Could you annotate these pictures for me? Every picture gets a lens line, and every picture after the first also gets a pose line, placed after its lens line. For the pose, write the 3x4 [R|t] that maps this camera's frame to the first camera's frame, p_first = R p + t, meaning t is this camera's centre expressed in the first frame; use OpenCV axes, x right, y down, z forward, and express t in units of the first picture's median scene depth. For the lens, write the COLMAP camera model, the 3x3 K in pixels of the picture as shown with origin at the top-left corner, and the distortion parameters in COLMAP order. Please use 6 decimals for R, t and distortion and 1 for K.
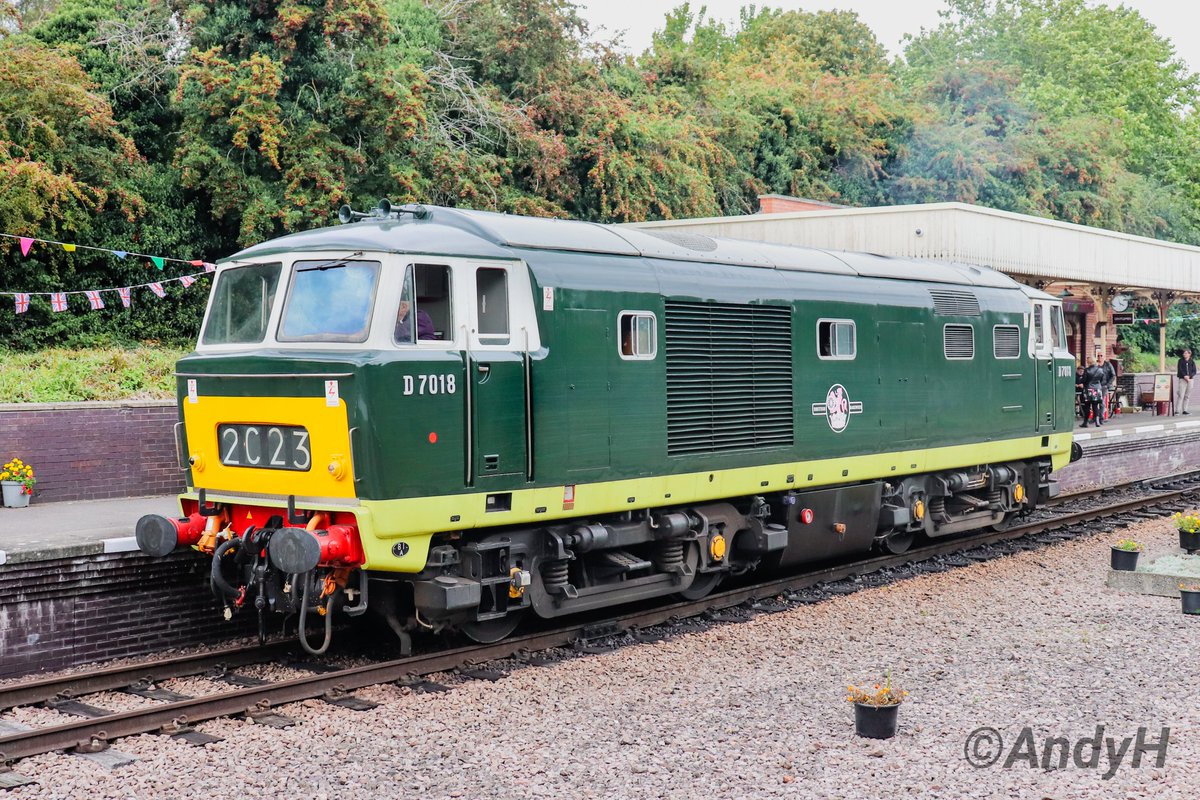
lens RADIAL K [[1596.8, 0, 585.4], [0, 1596.8, 414.1], [0, 0, 1]] dist [-0.167245, 0.000000]
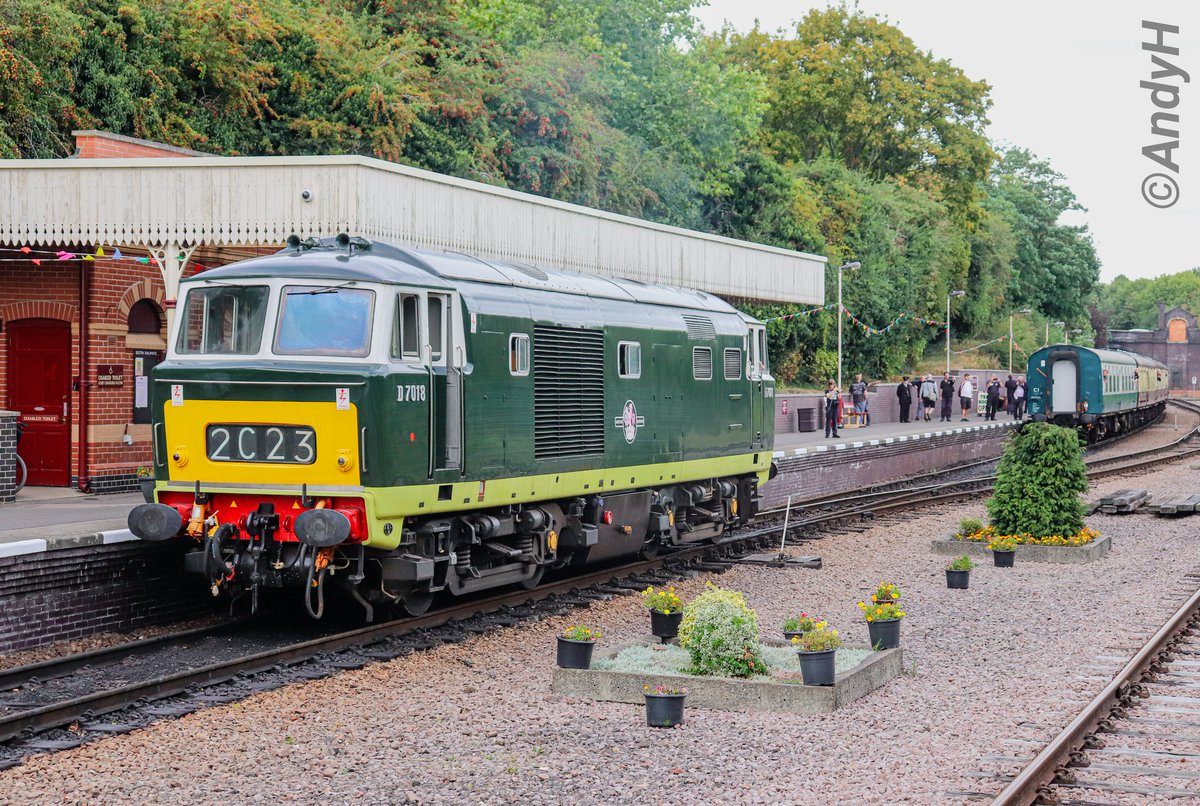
lens RADIAL K [[2248.9, 0, 611.5], [0, 2248.9, 410.1], [0, 0, 1]] dist [0.097833, 0.000000]
pose [[0.942154, 0.014855, 0.334850, -0.414716], [-0.008984, 0.999778, -0.019076, 0.020127], [-0.335059, 0.014964, 0.942078, -0.523309]]
